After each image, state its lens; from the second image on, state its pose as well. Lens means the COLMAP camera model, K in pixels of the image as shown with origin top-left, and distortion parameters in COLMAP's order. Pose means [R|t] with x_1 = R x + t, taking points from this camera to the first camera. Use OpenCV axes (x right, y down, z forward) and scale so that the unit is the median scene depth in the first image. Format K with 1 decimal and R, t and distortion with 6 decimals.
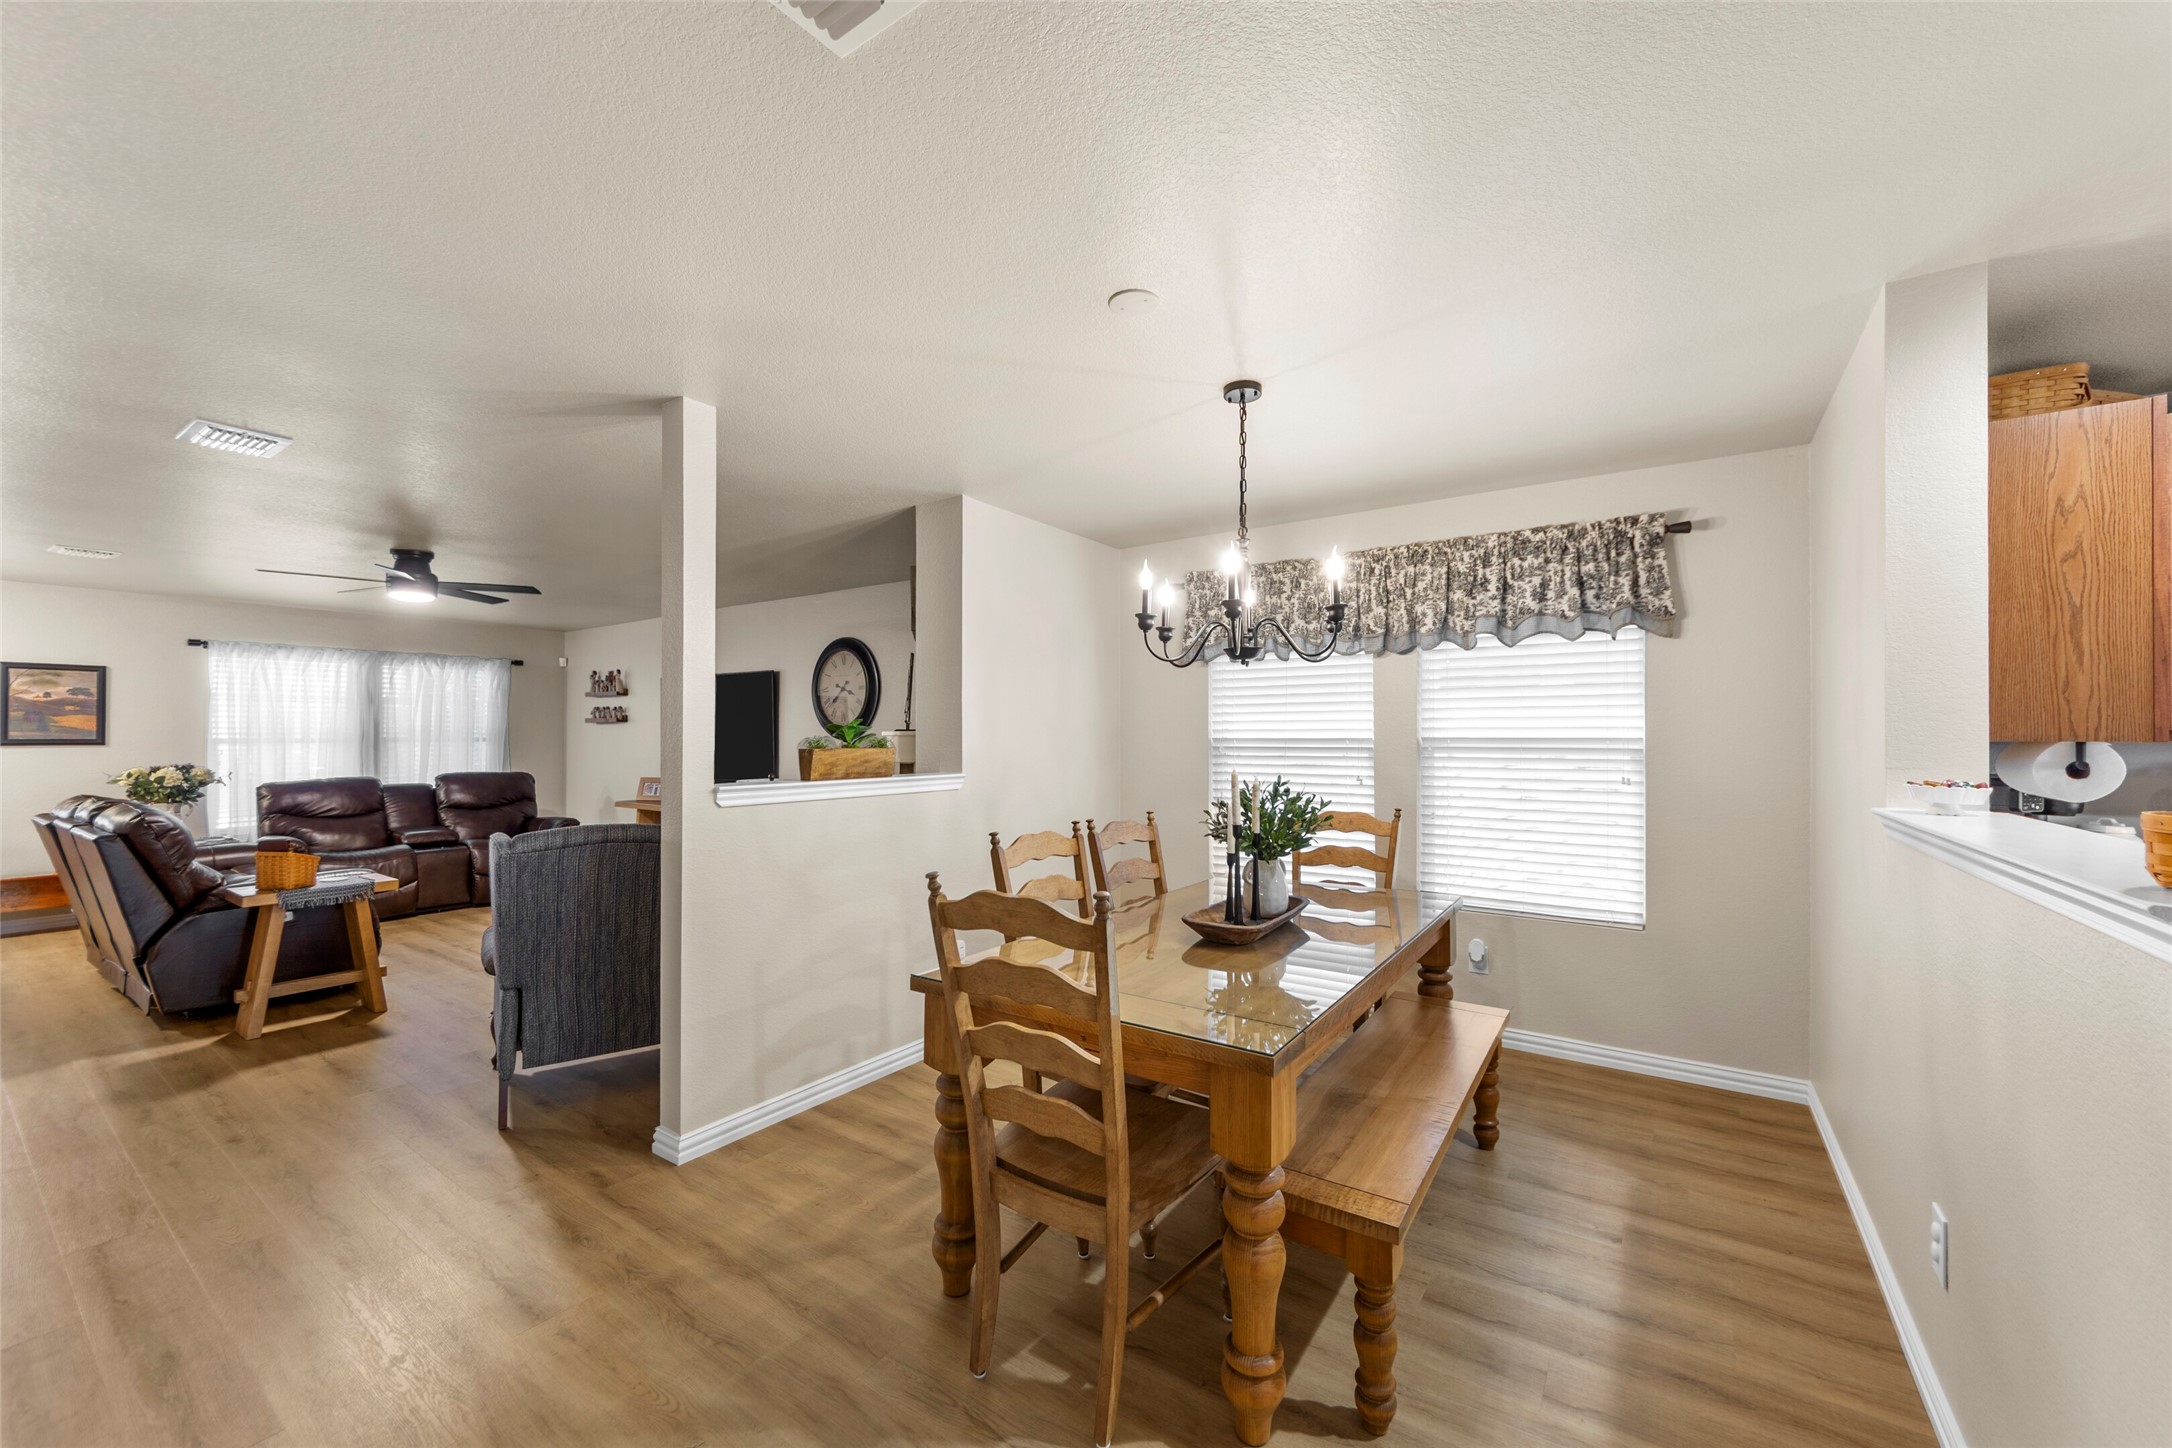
lens RADIAL K [[832.0, 0, 1085.8], [0, 832.0, 726.1], [0, 0, 1]] dist [-0.023145, 0.008791]
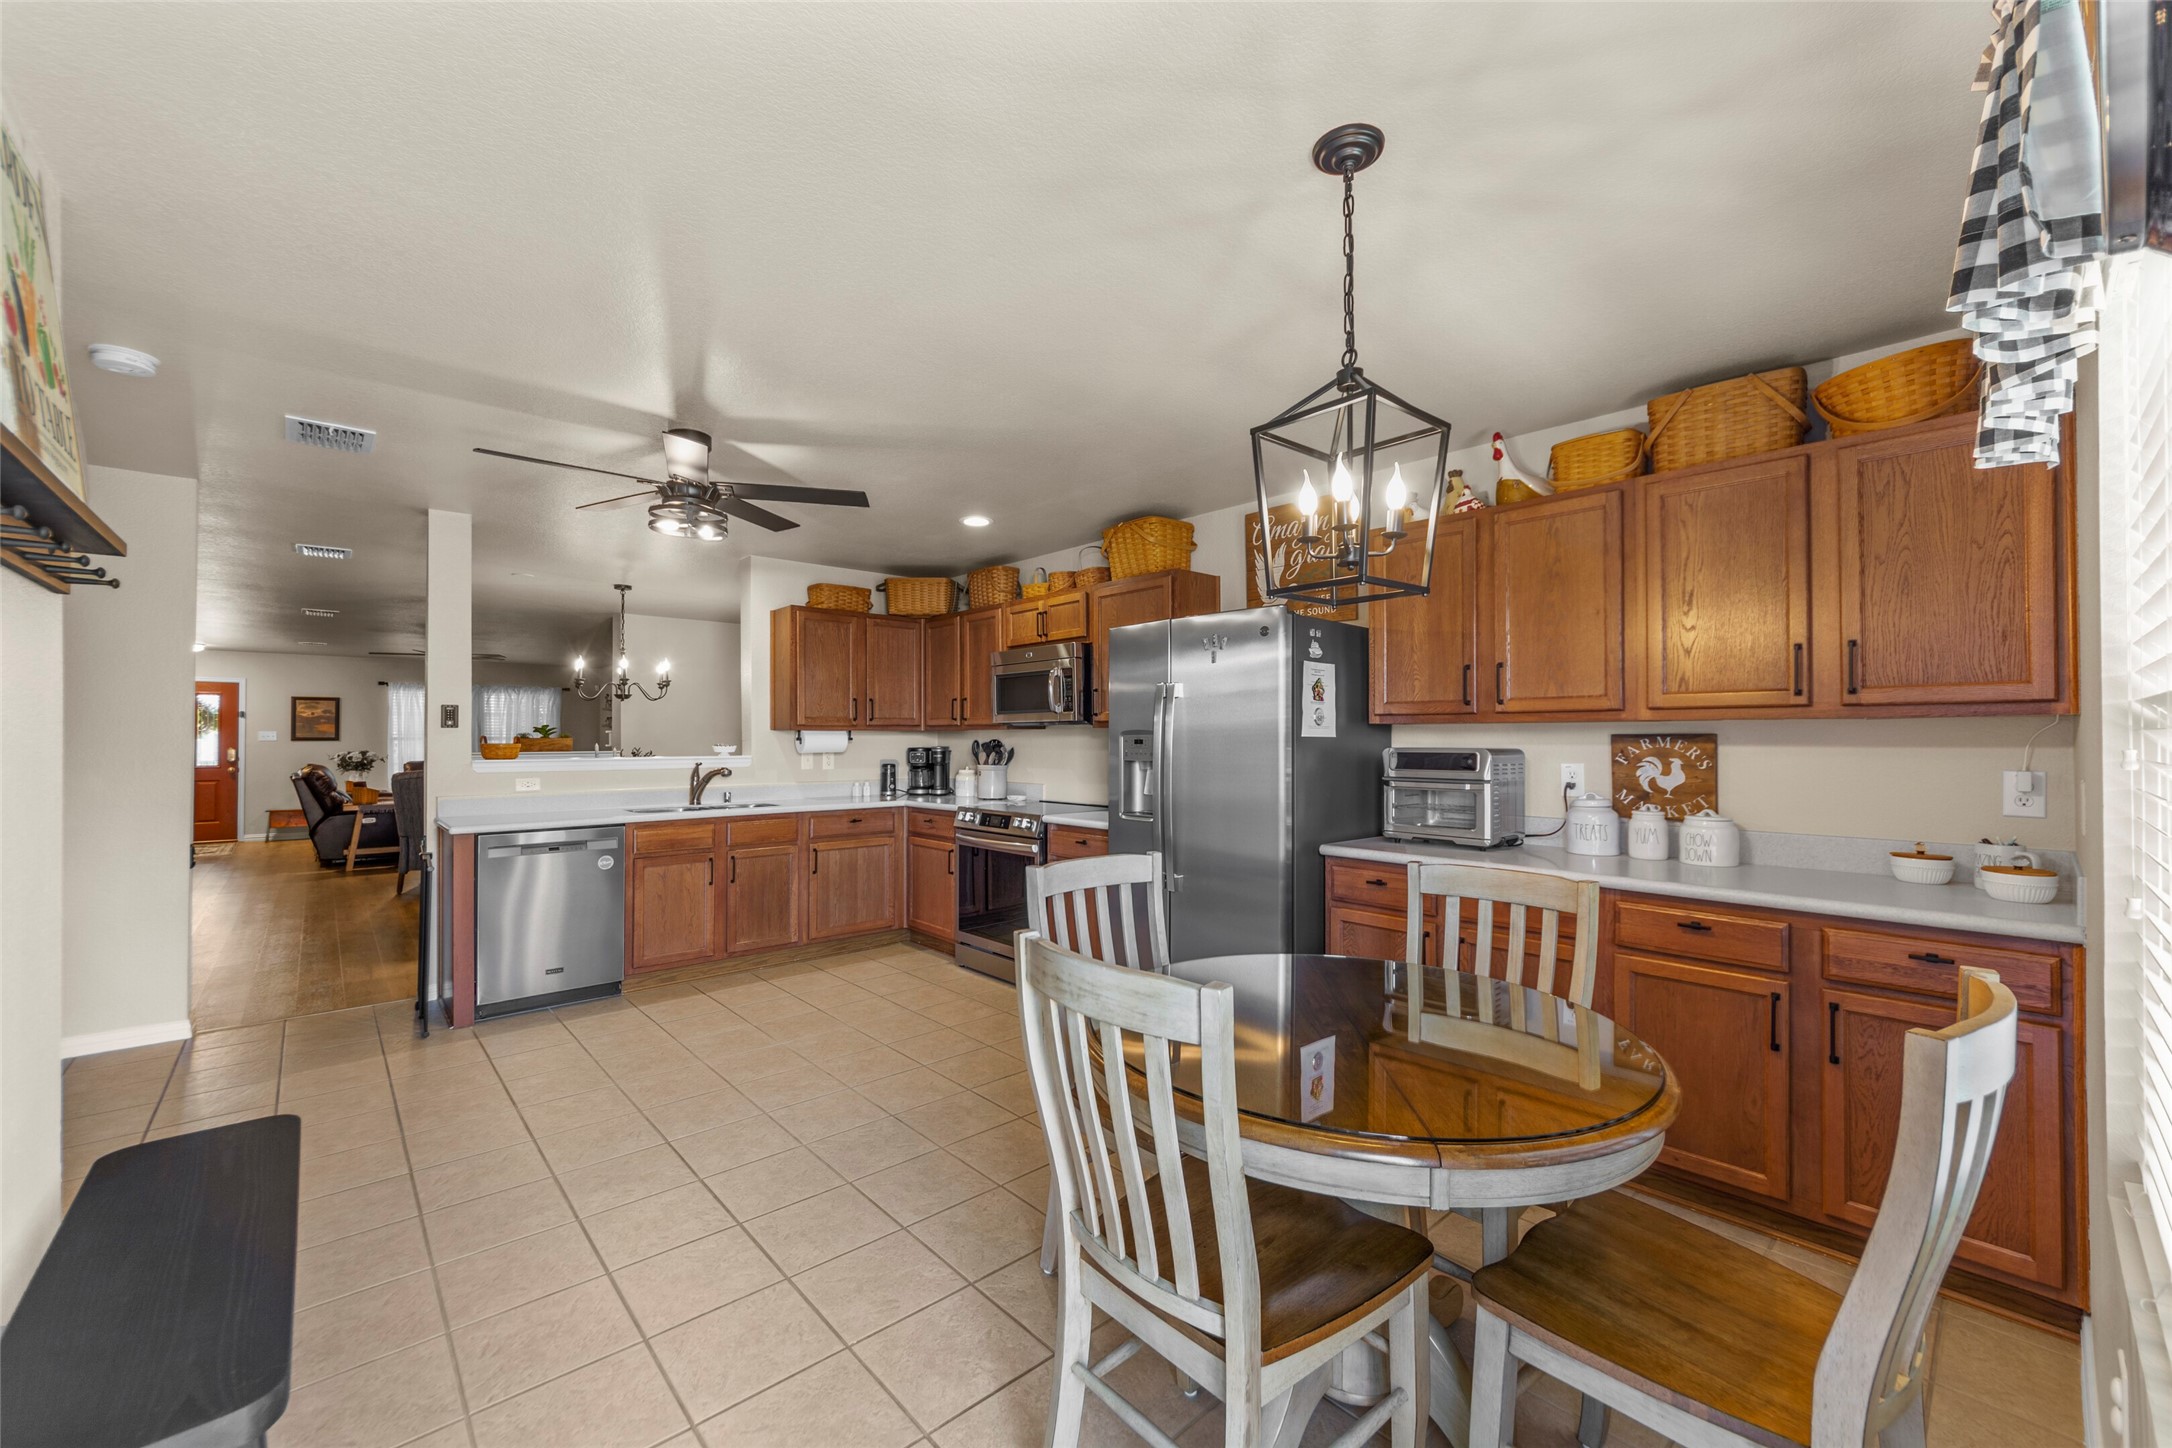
lens RADIAL K [[851.4, 0, 1093.4], [0, 851.4, 726.1], [0, 0, 1]] dist [0.000258, -0.000158]
pose [[0.973086, -0.006177, -0.230361, 0.960729], [0.005428, 0.999978, -0.003885, 0.007722], [0.230379, 0.002530, 0.973098, -0.505385]]
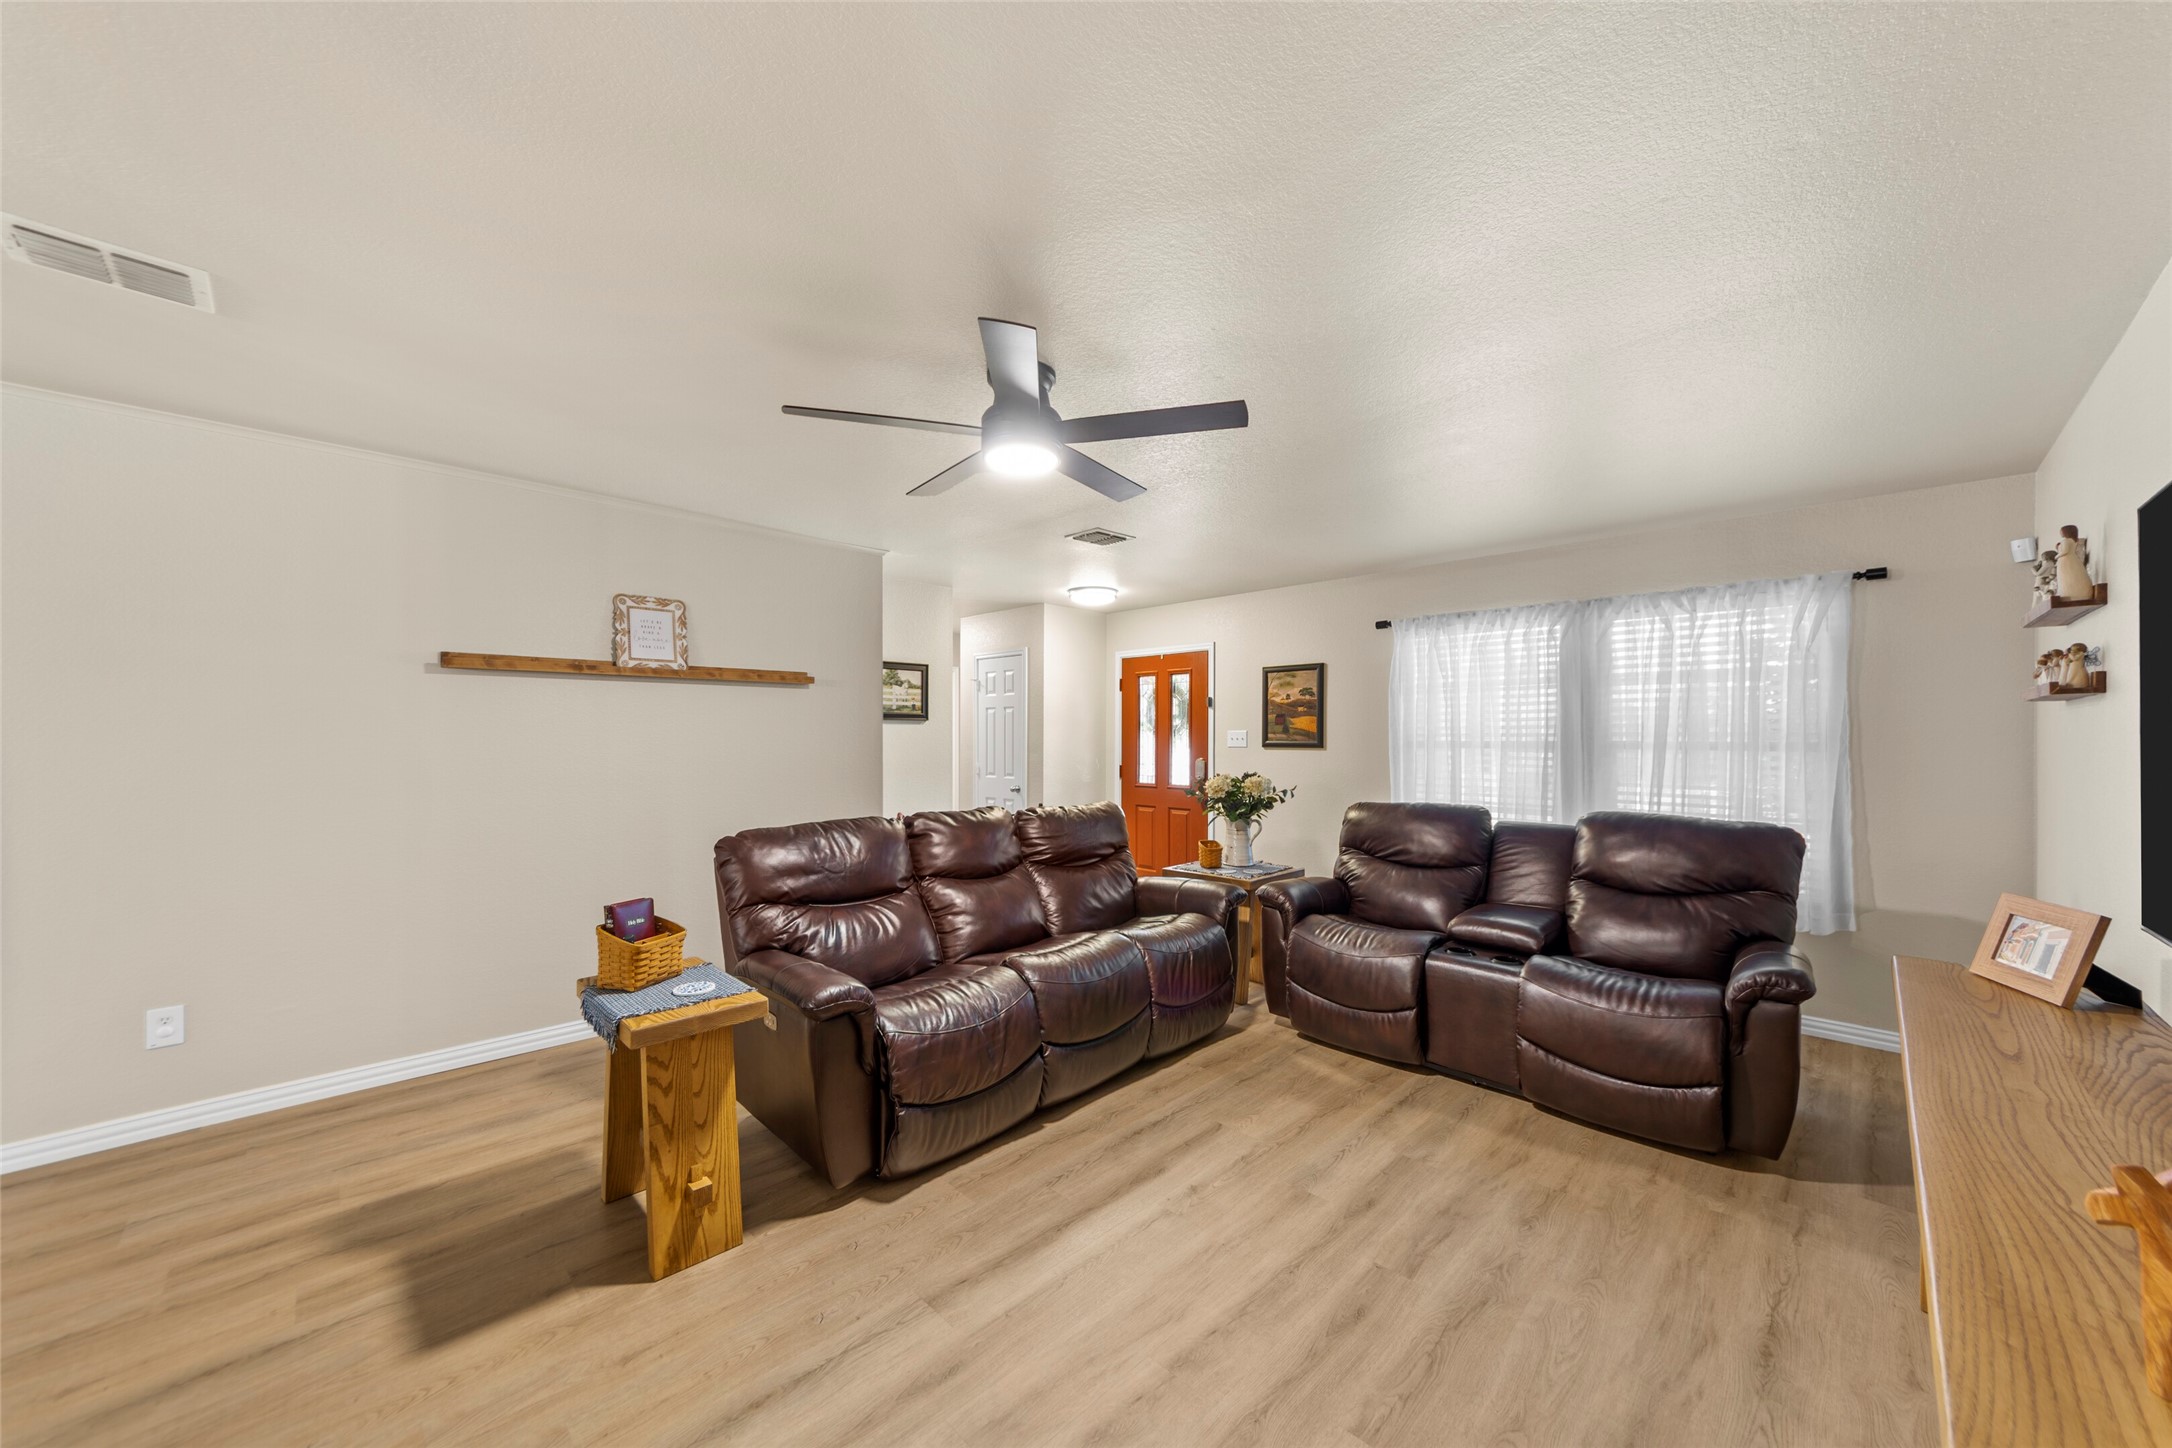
lens RADIAL K [[777.9, 0, 1111.4], [0, 777.9, 733.1], [0, 0, 1]] dist [-0.000203, 0.000034]
pose [[-0.170774, -0.005729, -0.985294, -0.308066], [0.009328, 0.999929, -0.007431, 0.011896], [0.985266, -0.010460, -0.170708, 0.991244]]
